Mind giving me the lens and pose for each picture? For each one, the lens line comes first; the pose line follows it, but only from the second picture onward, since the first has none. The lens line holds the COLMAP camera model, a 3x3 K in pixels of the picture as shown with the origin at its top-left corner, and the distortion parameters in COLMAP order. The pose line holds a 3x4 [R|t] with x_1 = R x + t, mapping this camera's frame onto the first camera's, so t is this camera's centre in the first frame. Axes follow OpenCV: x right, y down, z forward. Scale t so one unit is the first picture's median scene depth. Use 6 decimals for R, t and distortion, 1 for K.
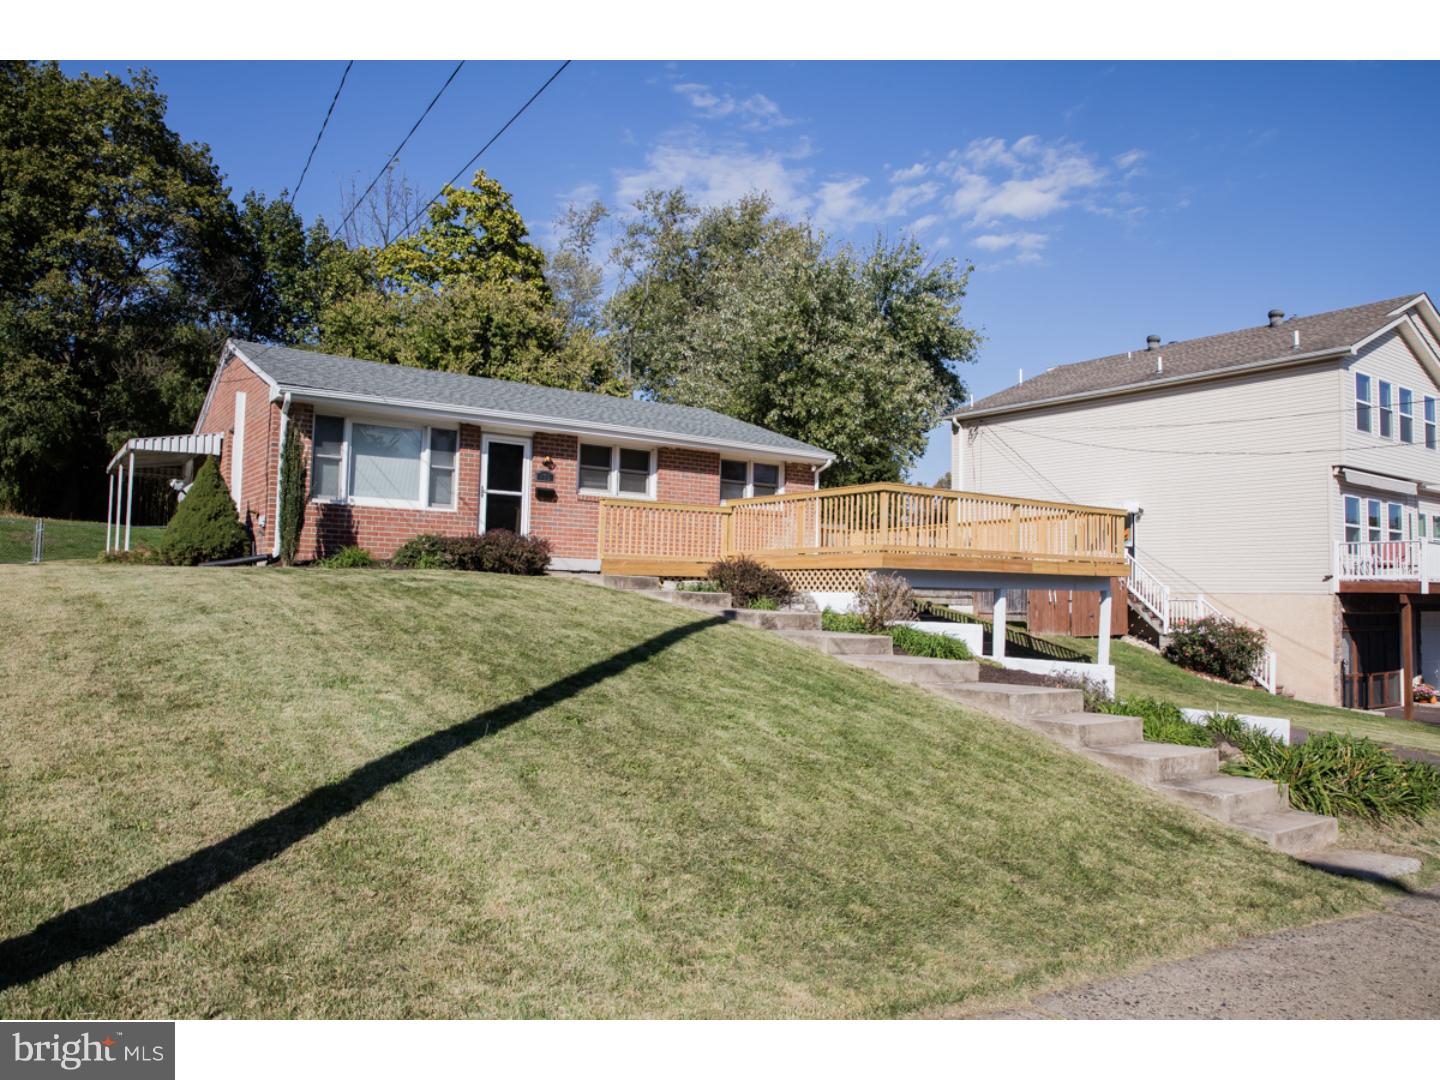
lens RADIAL K [[976.6, 0, 720.0], [0, 976.6, 540.0], [0, 0, 1]] dist [-0.078882, 0.083346]
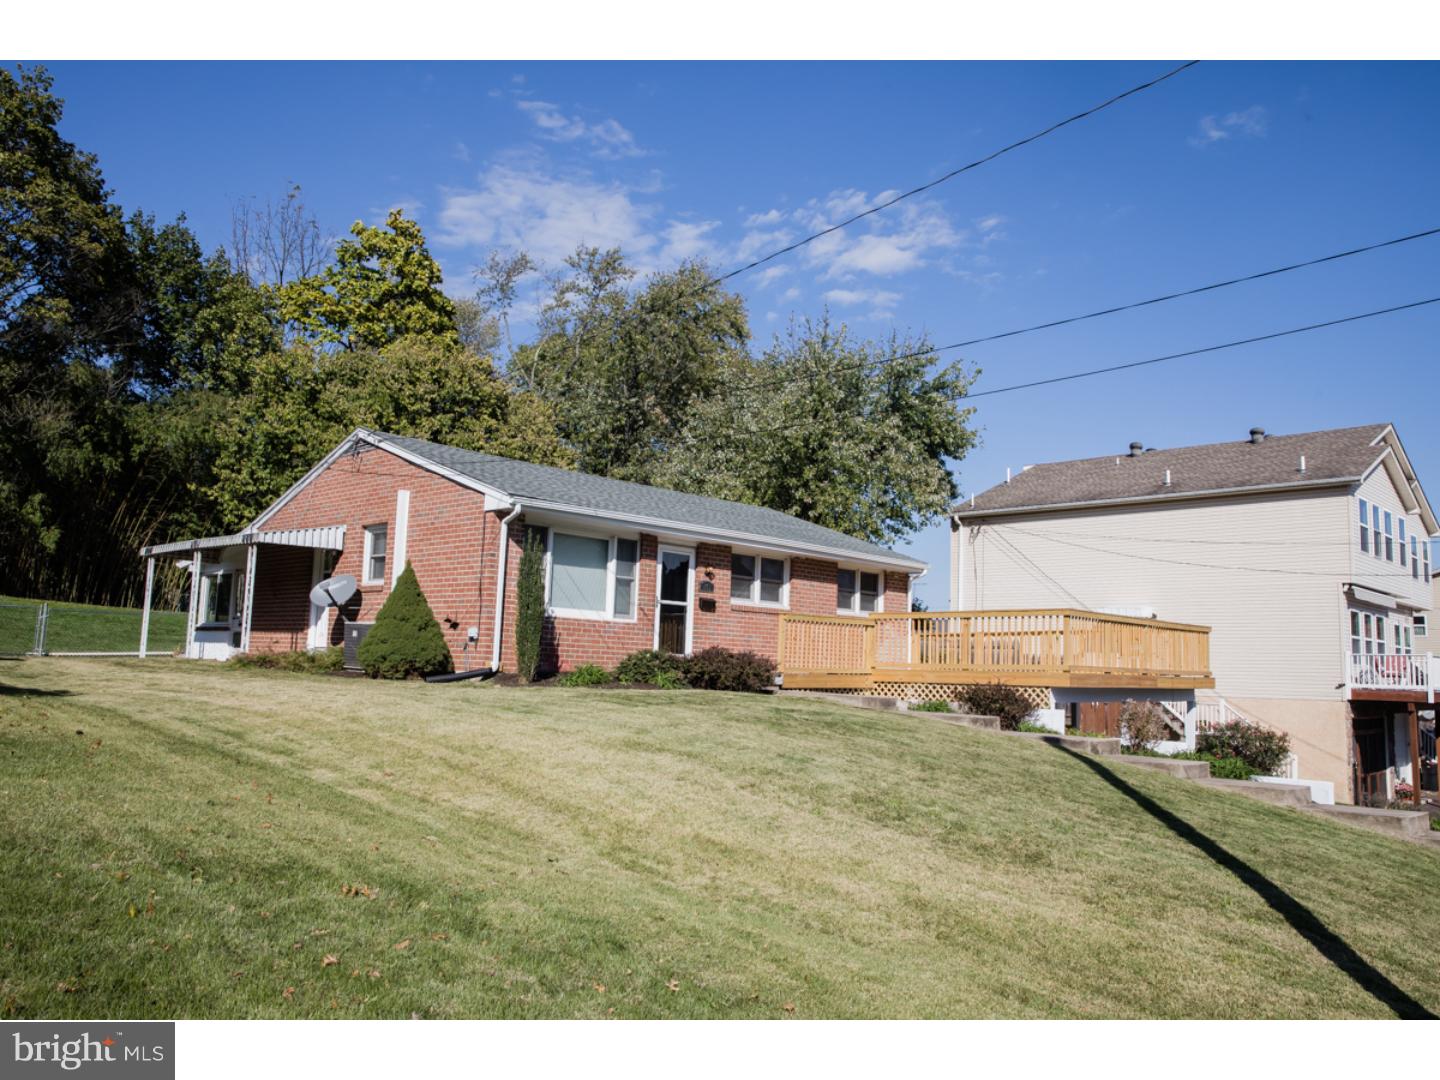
lens RADIAL K [[1107.4, 0, 744.8], [0, 1107.4, 544.9], [0, 0, 1]] dist [-0.028901, 0.071869]
pose [[0.979399, 0.031044, 0.199535, -0.267344], [-0.018670, 0.997801, -0.063599, -0.026131], [-0.201070, 0.058564, 0.977825, -0.093746]]
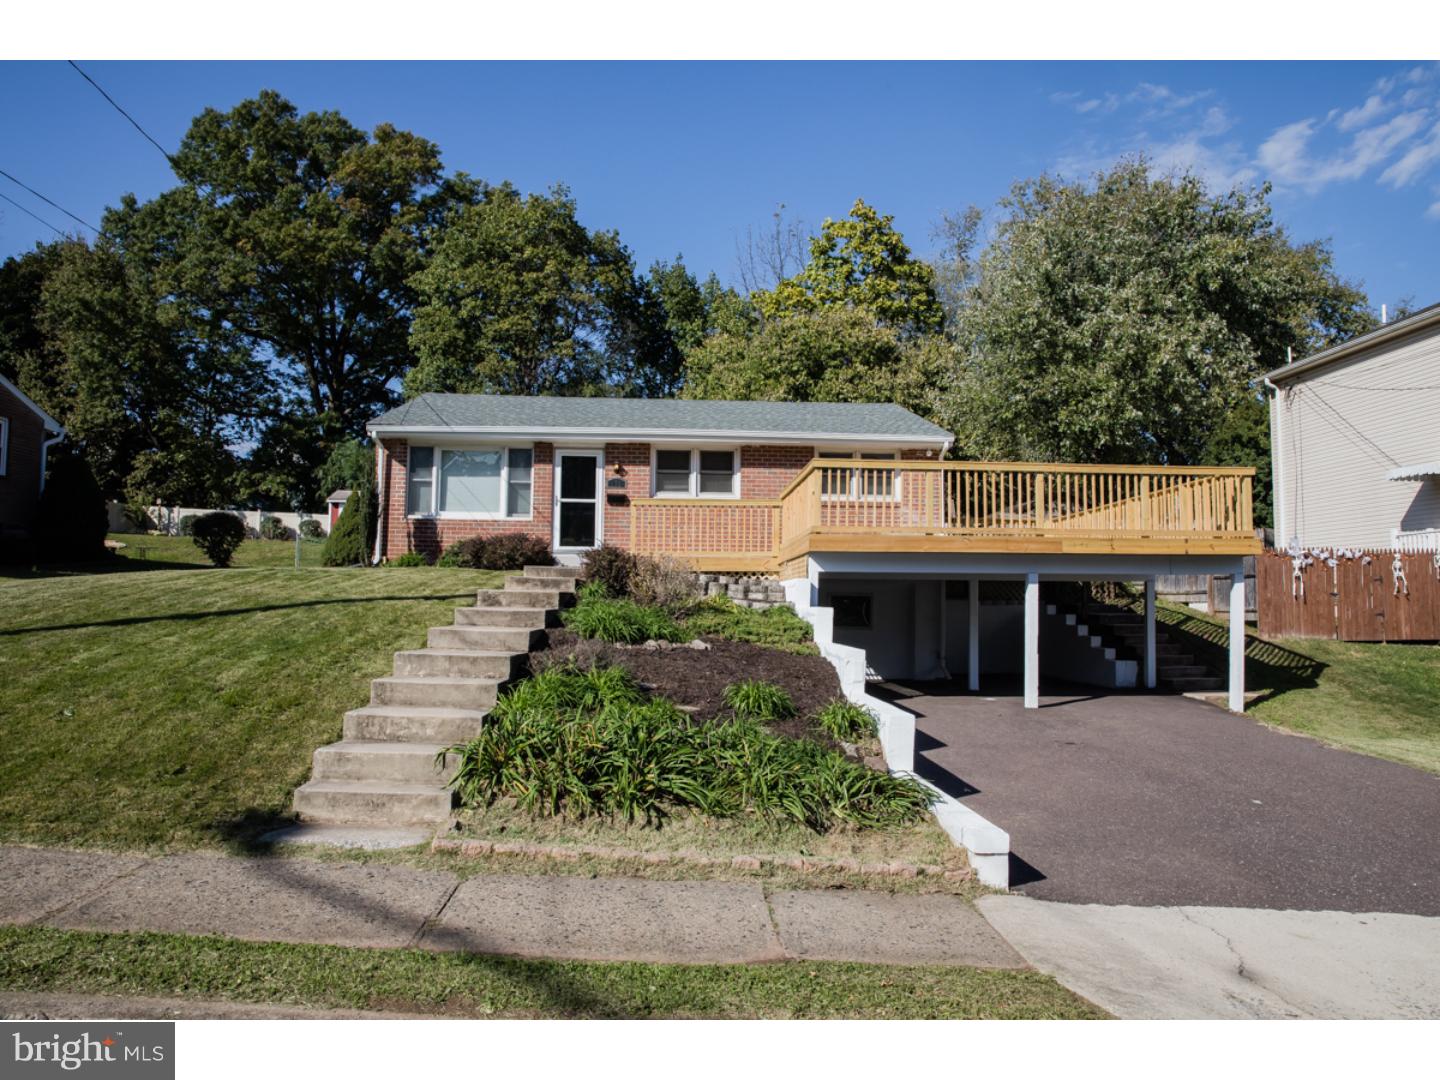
lens RADIAL K [[976.6, 0, 720.0], [0, 976.6, 540.0], [0, 0, 1]] dist [-0.078882, 0.083346]
pose [[0.859568, -0.049611, -0.508607, 0.336951], [0.037411, 0.998715, -0.034193, 0.028178], [0.509650, 0.010364, 0.860320, 0.090993]]
